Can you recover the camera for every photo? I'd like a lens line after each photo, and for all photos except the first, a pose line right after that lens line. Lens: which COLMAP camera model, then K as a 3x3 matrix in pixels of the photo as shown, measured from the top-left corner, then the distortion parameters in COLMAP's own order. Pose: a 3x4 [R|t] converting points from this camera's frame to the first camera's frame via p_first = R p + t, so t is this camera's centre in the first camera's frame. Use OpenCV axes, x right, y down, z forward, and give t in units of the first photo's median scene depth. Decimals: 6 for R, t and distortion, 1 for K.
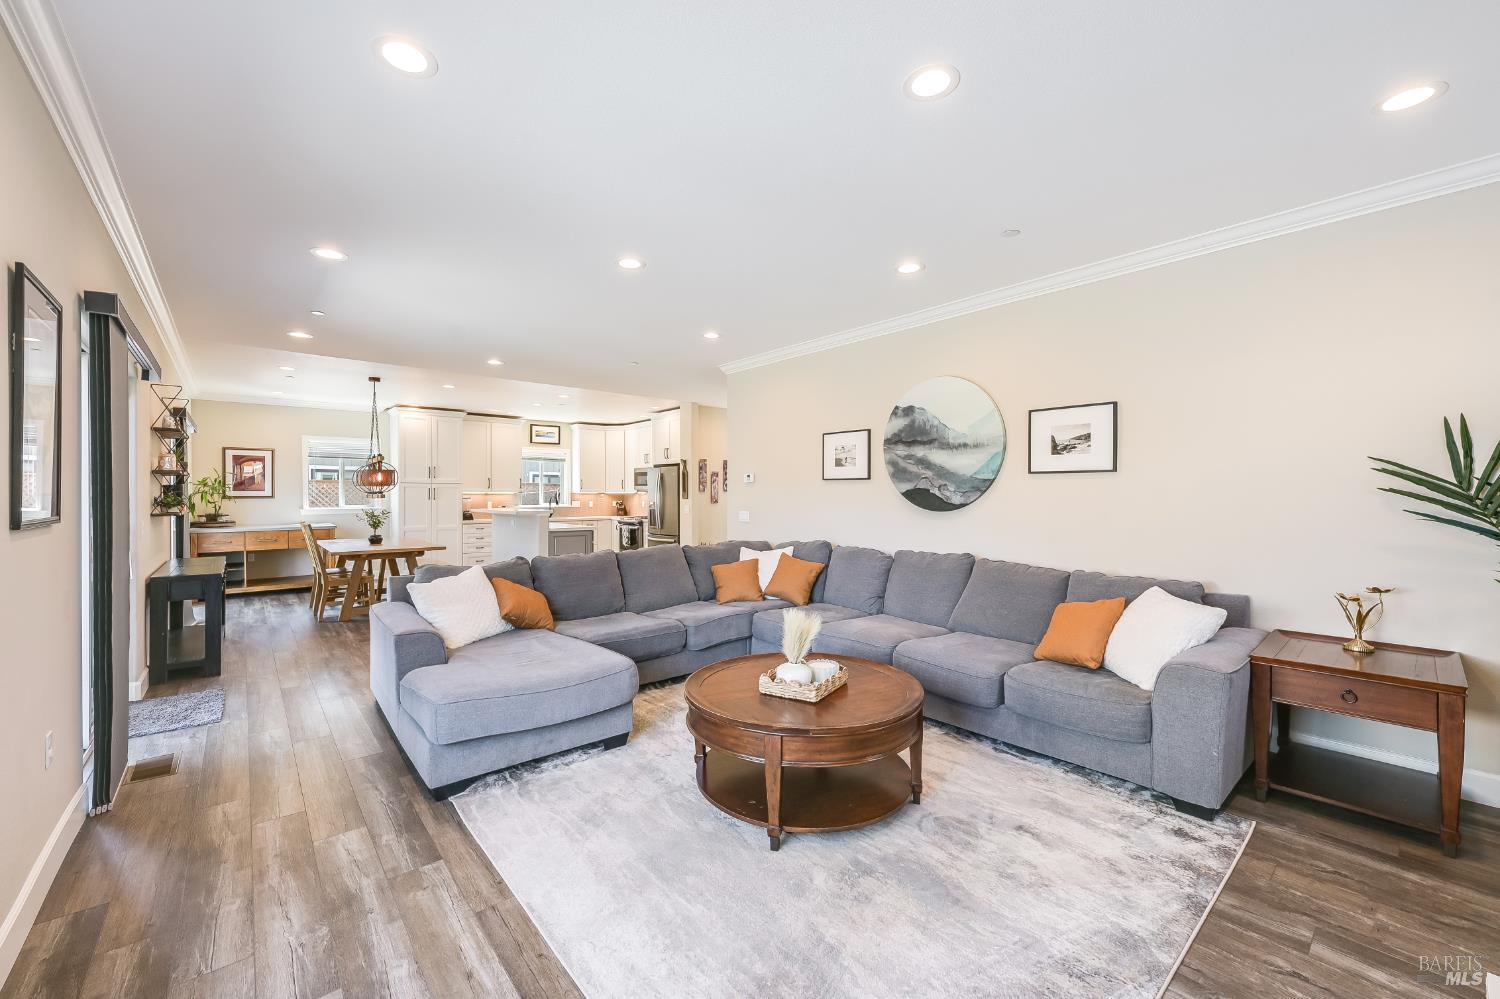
lens RADIAL K [[595.4, 0, 750.0], [0, 595.4, 499.5], [0, 0, 1]] dist [-0.000066, -0.000028]
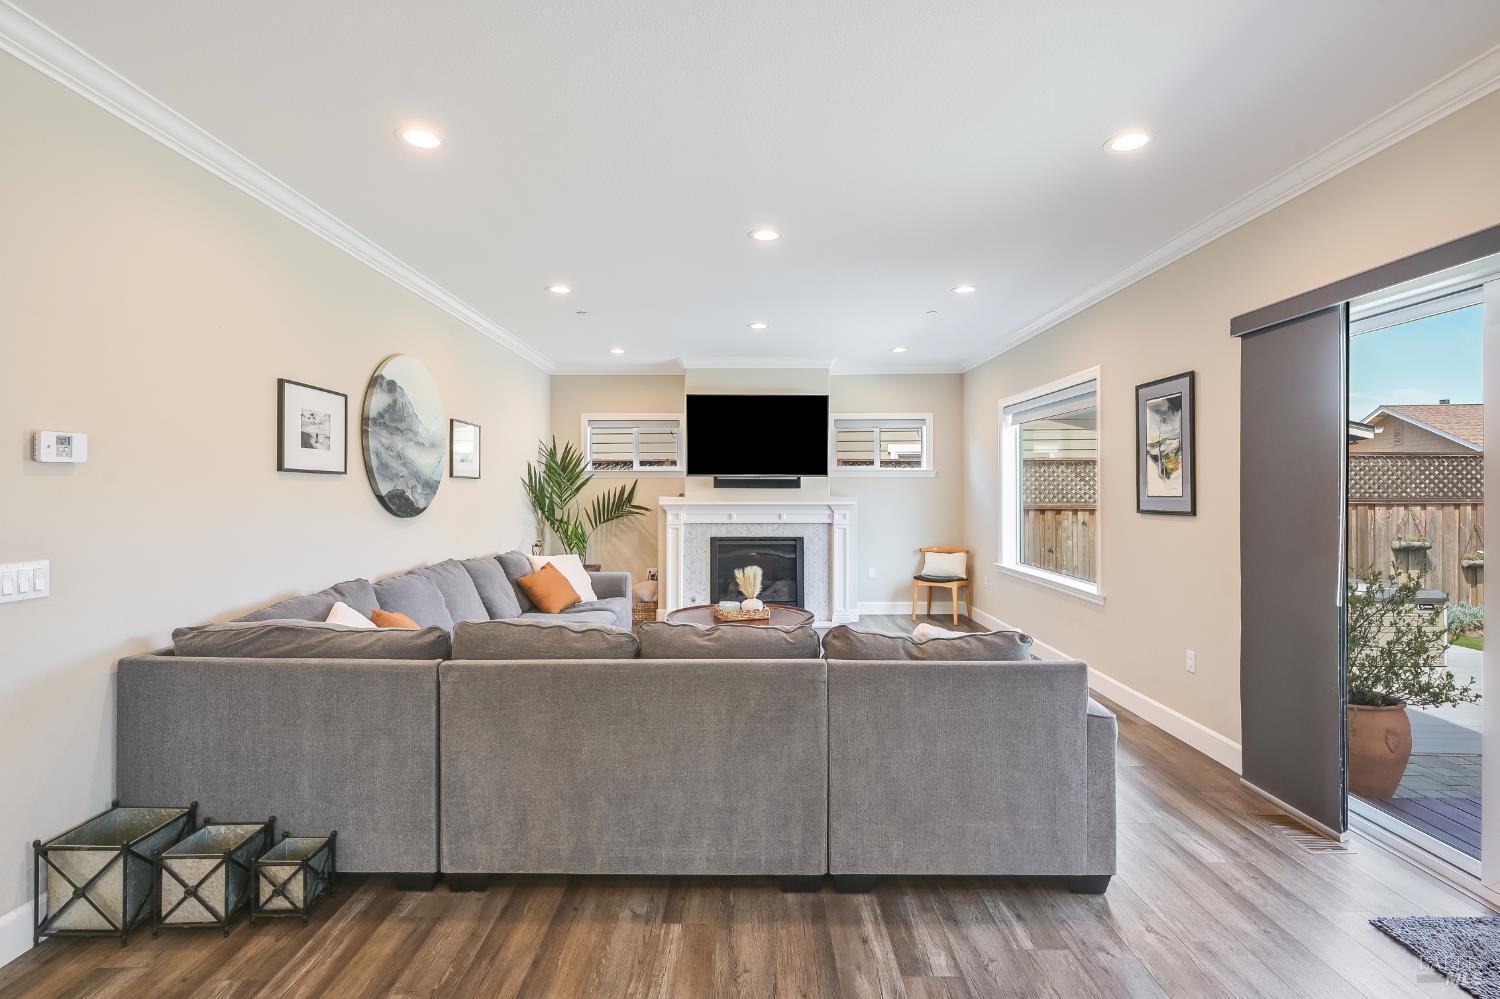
lens RADIAL K [[682.1, 0, 755.0], [0, 682.1, 493.8], [0, 0, 1]] dist [0.001003, -0.000010]
pose [[-0.764491, -0.001847, 0.644631, -0.644929], [0.004982, 0.999949, 0.008774, -0.018541], [-0.644615, 0.009920, -0.764443, 1.369506]]
